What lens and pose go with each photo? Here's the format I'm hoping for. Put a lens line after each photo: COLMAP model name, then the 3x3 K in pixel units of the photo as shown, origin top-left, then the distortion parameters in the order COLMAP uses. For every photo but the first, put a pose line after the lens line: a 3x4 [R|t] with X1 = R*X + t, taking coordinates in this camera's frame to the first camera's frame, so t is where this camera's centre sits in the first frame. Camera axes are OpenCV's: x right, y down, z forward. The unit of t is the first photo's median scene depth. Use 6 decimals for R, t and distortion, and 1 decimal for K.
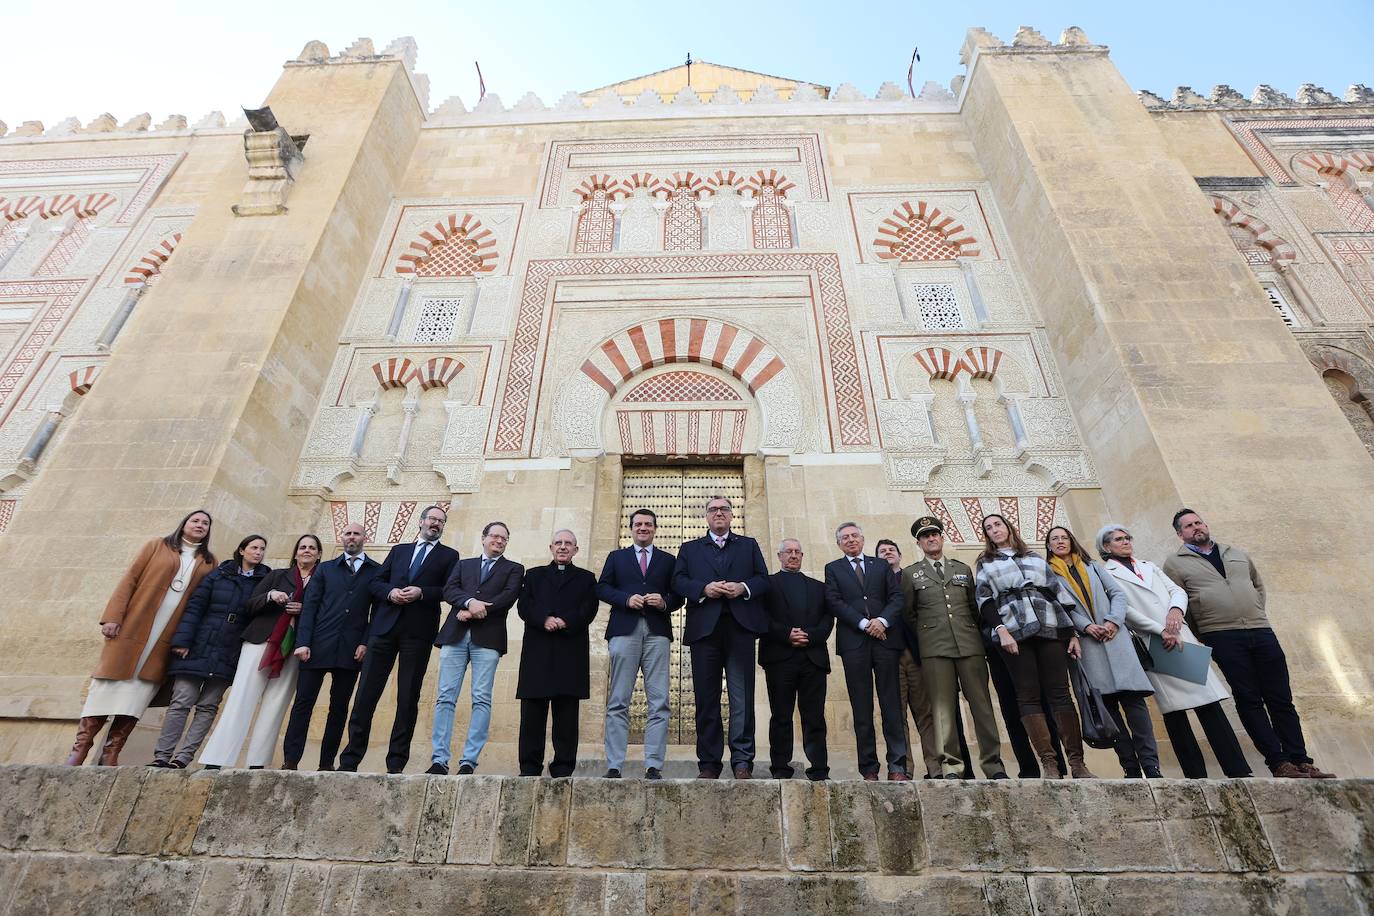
lens RADIAL K [[623.2, 0, 682.3], [0, 623.2, 457.8], [0, 0, 1]] dist [-0.047619, 0.015373]
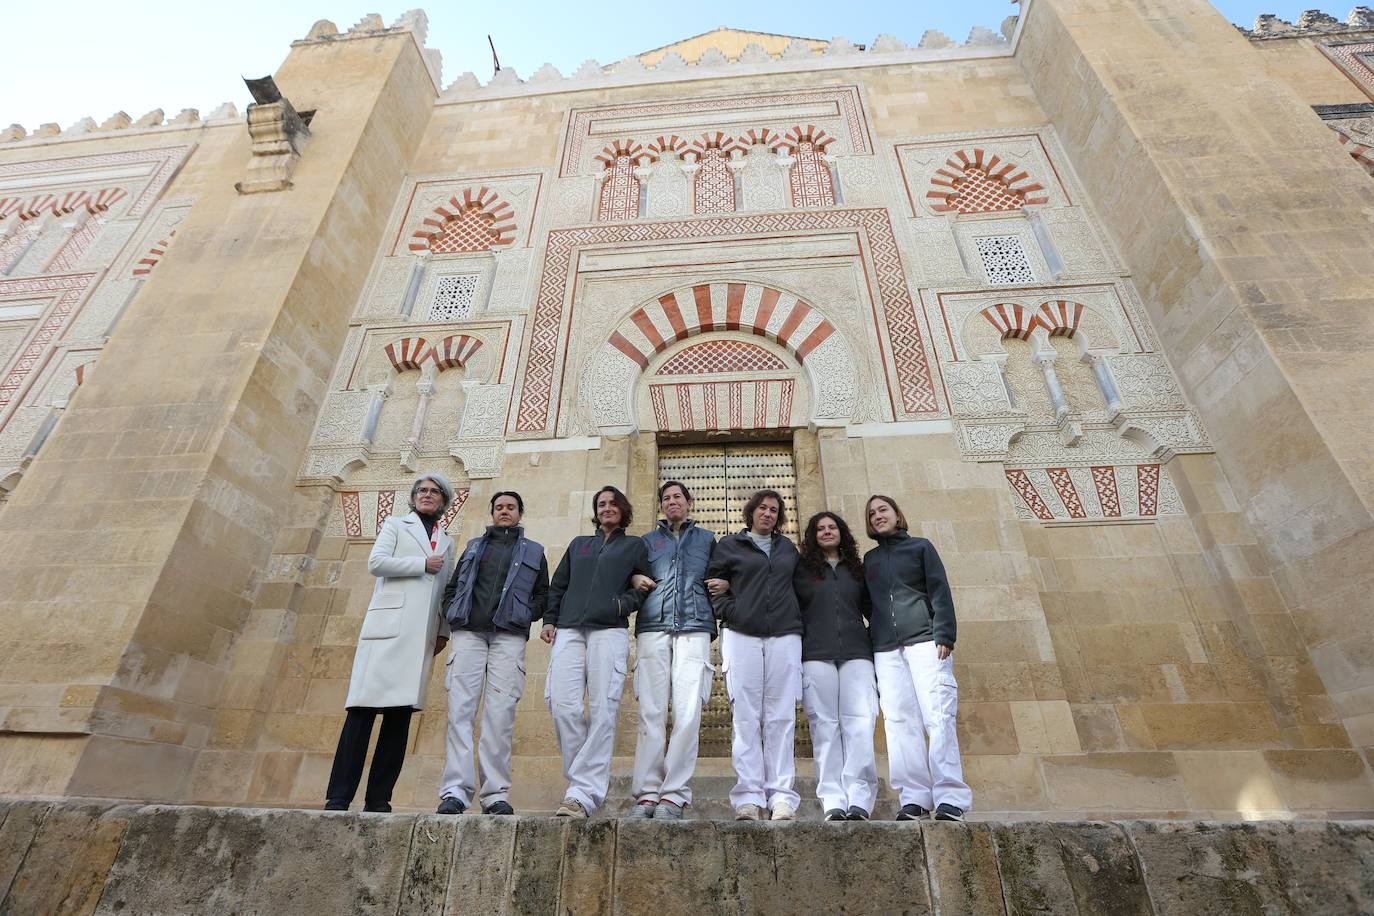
lens RADIAL K [[623.2, 0, 679.2], [0, 623.2, 458.4], [0, 0, 1]] dist [-0.047619, 0.015373]
pose [[0.998452, -0.026836, -0.048716, -0.020531], [0.026493, 0.999619, -0.007683, 0.038641], [0.048904, 0.006380, 0.998783, 0.099880]]
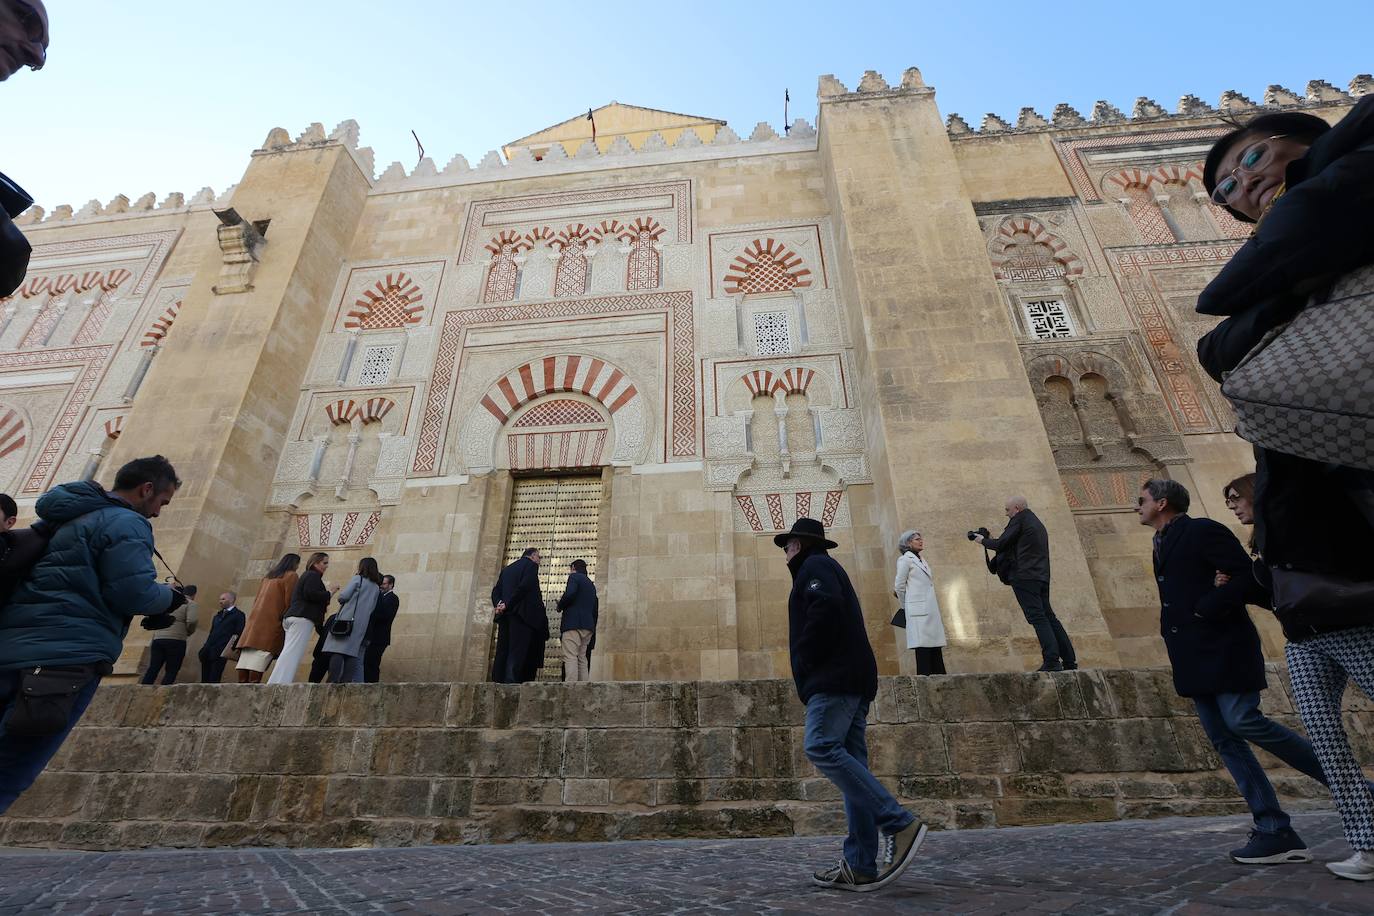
lens RADIAL K [[623.2, 0, 680.7], [0, 623.2, 457.8], [0, 0, 1]] dist [-0.047619, 0.015373]
pose [[0.997343, -0.044373, -0.057771, 0.318646], [0.046777, 0.998066, 0.040935, -0.063551], [0.055843, -0.043528, 0.997490, -0.253509]]
